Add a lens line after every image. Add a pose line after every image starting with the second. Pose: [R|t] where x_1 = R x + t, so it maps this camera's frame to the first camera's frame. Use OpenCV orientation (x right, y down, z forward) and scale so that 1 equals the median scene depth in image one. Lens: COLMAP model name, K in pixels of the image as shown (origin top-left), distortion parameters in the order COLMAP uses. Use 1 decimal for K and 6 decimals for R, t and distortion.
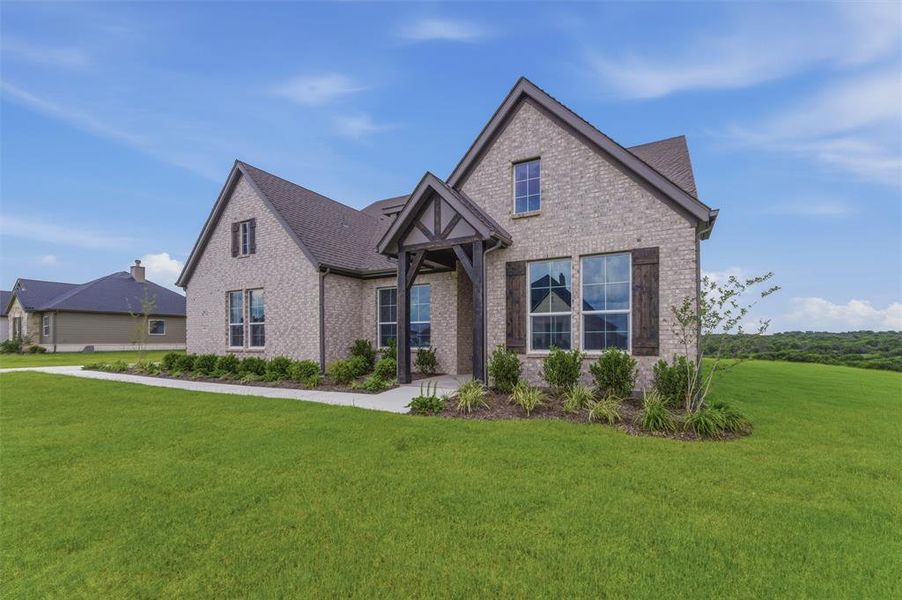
lens RADIAL K [[382.9, 0, 450.8], [0, 382.9, 333.1], [0, 0, 1]] dist [-0.002289, -0.000121]
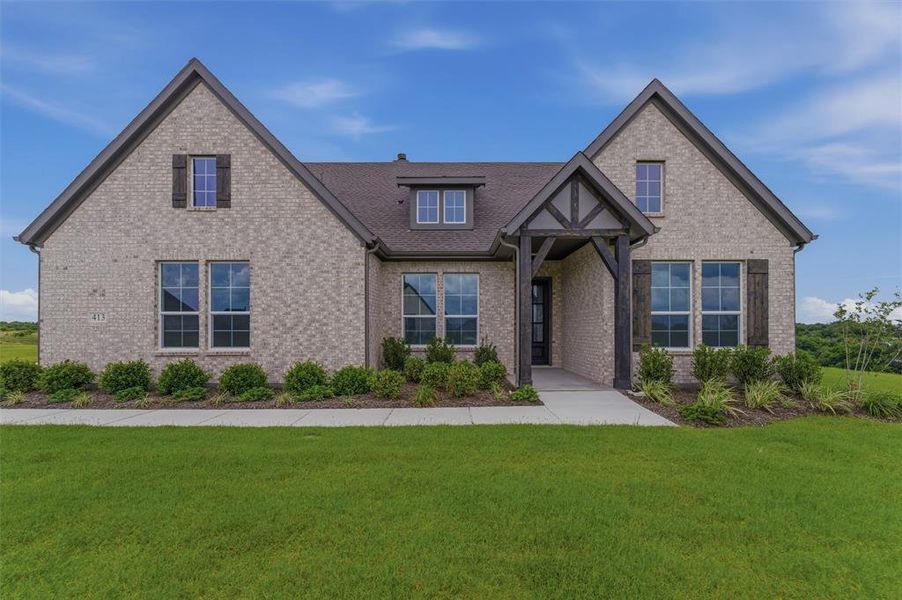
lens RADIAL K [[395.5, 0, 447.3], [0, 395.5, 322.7], [0, 0, 1]] dist [0.009046, 0.000144]
pose [[0.880439, 0.014842, 0.473928, -0.564333], [-0.009553, 0.999862, -0.013565, -0.002532], [-0.474064, 0.007416, 0.880459, 0.240413]]
